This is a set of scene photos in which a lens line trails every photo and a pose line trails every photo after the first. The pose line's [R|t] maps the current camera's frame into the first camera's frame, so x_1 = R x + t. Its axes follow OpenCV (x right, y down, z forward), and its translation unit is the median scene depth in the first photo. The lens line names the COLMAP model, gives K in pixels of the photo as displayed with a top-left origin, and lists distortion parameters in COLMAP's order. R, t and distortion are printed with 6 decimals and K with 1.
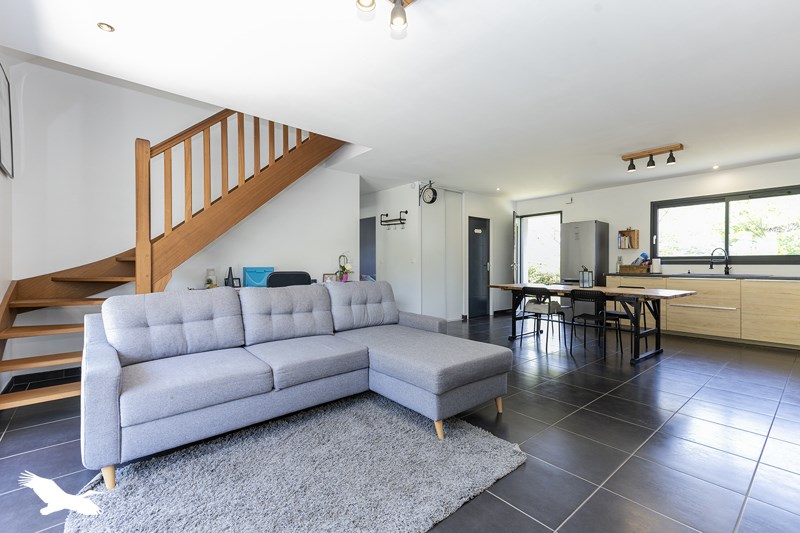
lens RADIAL K [[352.0, 0, 400.0], [0, 352.0, 266.5], [0, 0, 1]] dist [0.000585, 0.000052]
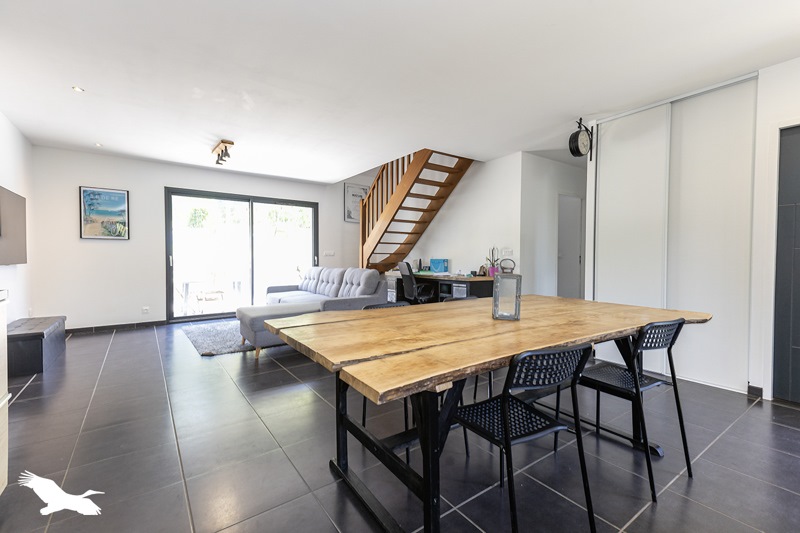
lens RADIAL K [[352.0, 0, 400.0], [0, 352.0, 266.5], [0, 0, 1]] dist [0.000585, 0.000052]
pose [[-0.085273, 0.019596, -0.996165, 0.672217], [-0.009435, 0.999746, 0.020474, -0.000575], [0.996313, 0.011144, -0.085066, 0.702264]]
